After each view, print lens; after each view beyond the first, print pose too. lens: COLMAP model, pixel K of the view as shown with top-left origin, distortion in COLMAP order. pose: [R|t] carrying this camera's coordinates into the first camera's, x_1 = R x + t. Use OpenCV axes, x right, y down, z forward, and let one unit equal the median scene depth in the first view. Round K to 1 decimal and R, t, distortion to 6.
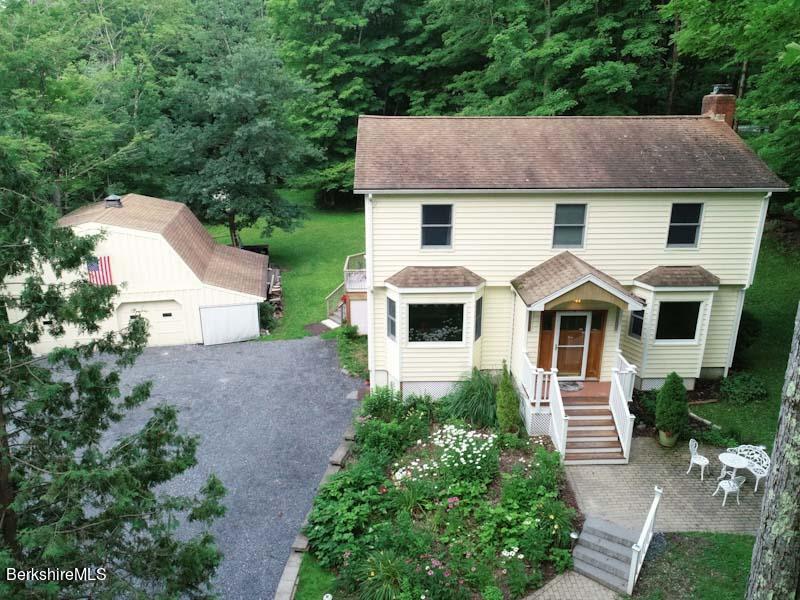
lens RADIAL K [[605.5, 0, 398.9], [0, 605.5, 302.3], [0, 0, 1]] dist [0.006020, -0.009754]
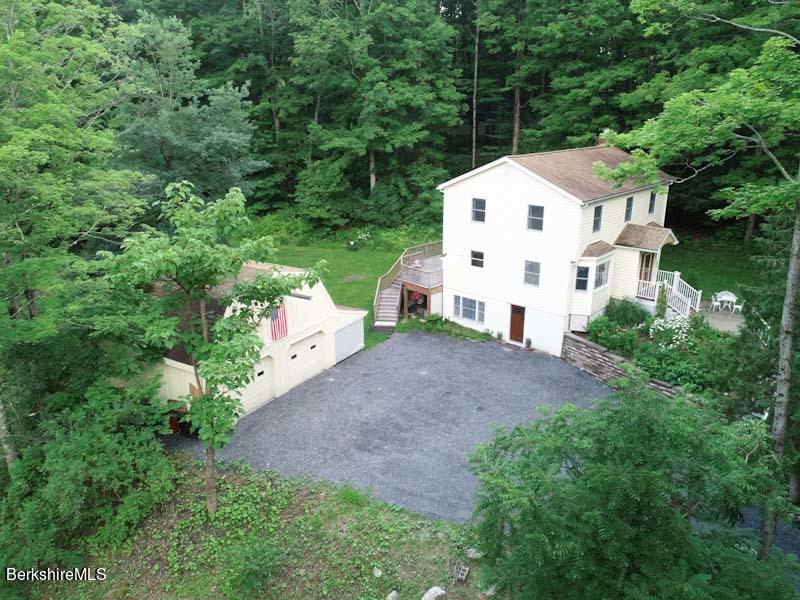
lens RADIAL K [[605.5, 0, 398.9], [0, 605.5, 302.3], [0, 0, 1]] dist [0.006020, -0.009754]
pose [[0.681523, -0.229708, 0.694810, -1.499075], [0.234669, 0.967917, 0.089817, -0.174817], [-0.693150, 0.101838, 0.713563, 0.180088]]
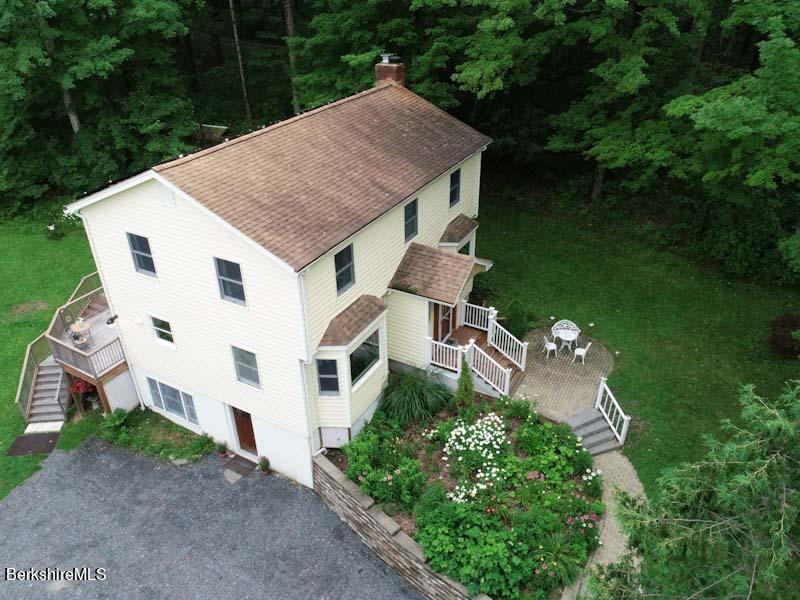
lens RADIAL K [[605.5, 0, 398.9], [0, 605.5, 302.3], [0, 0, 1]] dist [0.006020, -0.009754]
pose [[0.503195, -0.450050, 0.737733, -0.595538], [0.288696, 0.892186, 0.347359, -0.369765], [-0.814524, 0.038192, 0.578872, 0.361540]]
